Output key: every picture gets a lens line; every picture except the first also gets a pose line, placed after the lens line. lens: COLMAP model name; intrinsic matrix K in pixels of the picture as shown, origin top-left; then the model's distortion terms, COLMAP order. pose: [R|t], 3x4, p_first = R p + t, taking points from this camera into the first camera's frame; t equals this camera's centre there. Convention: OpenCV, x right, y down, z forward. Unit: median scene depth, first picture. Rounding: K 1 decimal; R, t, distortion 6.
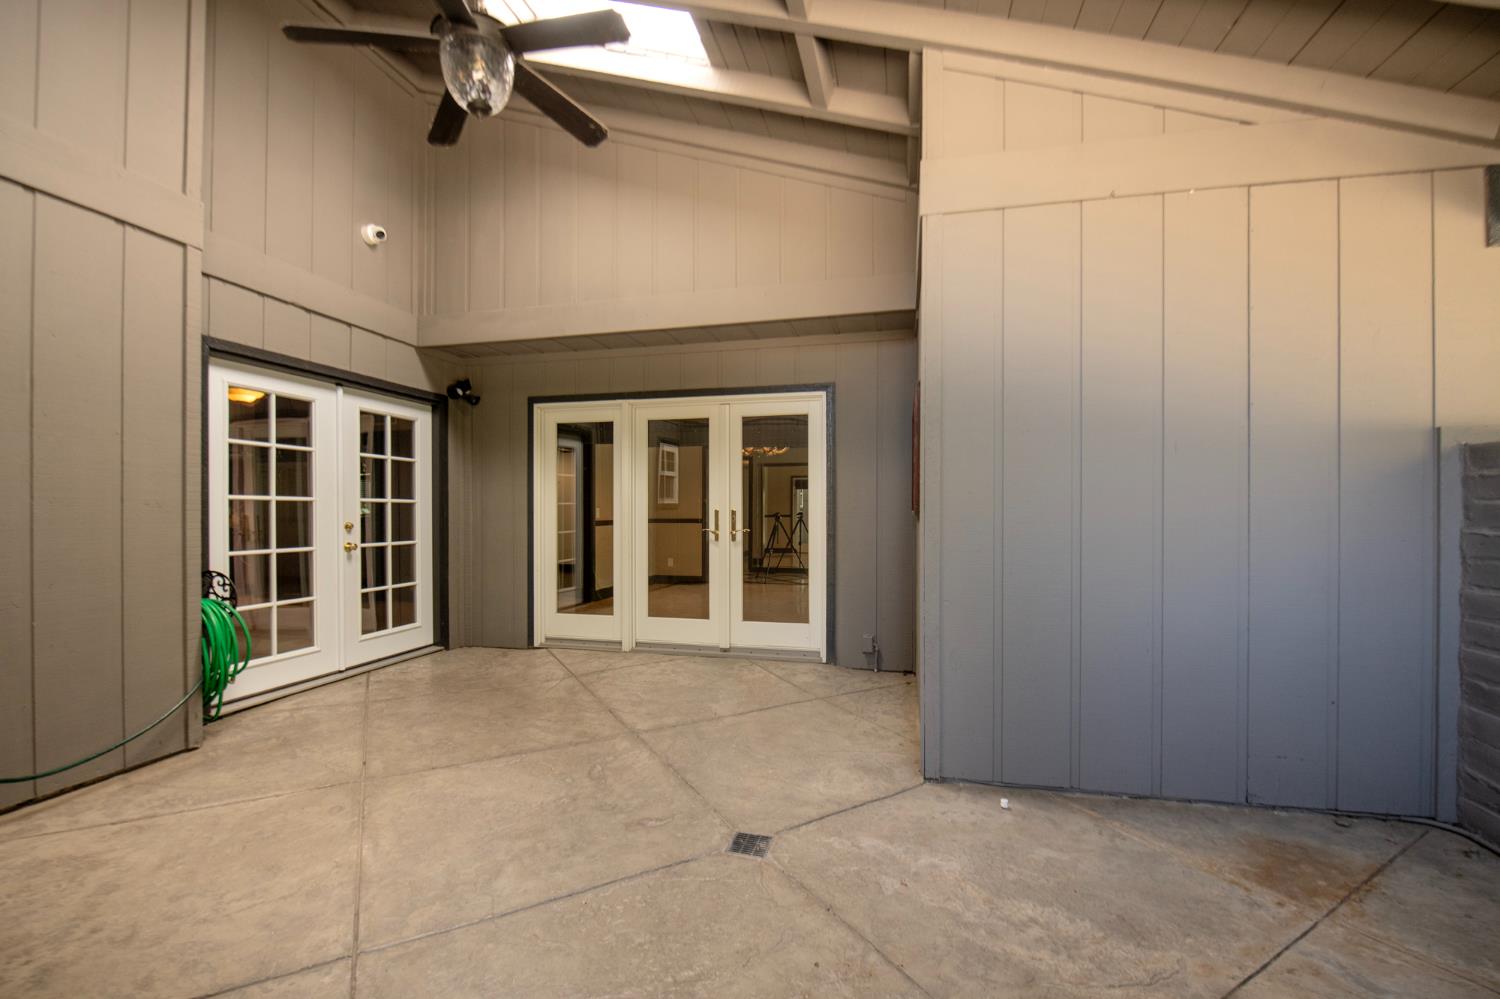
lens RADIAL K [[605.4, 0, 752.3], [0, 605.4, 505.9], [0, 0, 1]] dist [0.002351, -0.000008]
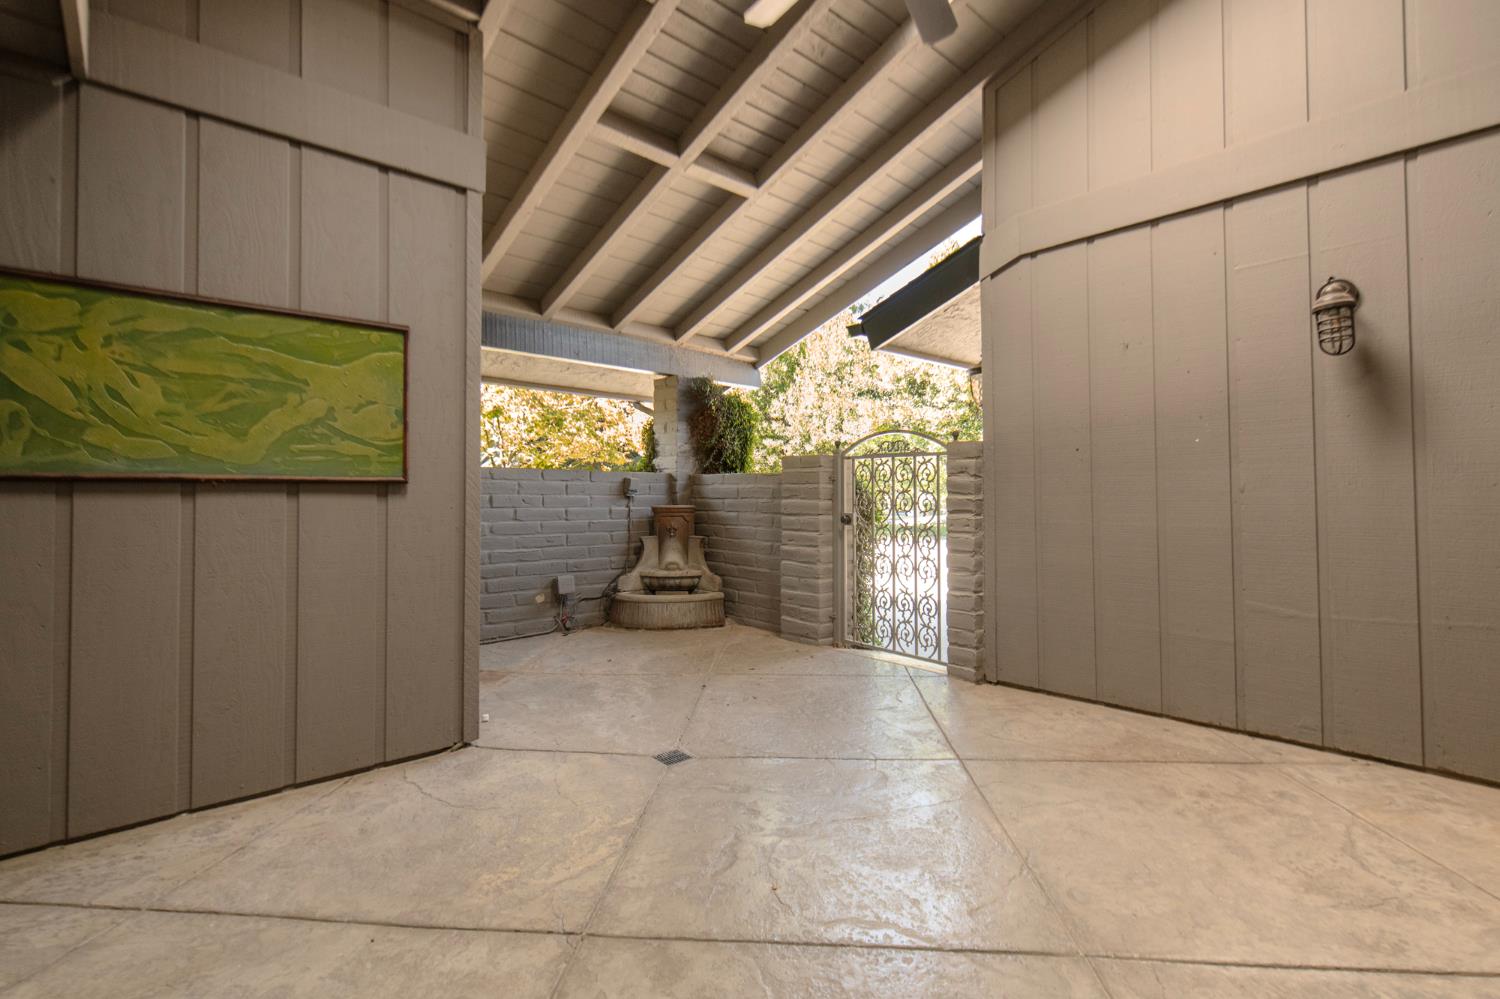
lens RADIAL K [[605.4, 0, 747.4], [0, 605.4, 491.6], [0, 0, 1]] dist [0.002351, -0.000008]
pose [[-0.798542, 0.001368, 0.601937, -0.740848], [-0.001324, 0.999991, -0.004029, 0.036940], [-0.601937, -0.004015, -0.798533, 1.649933]]
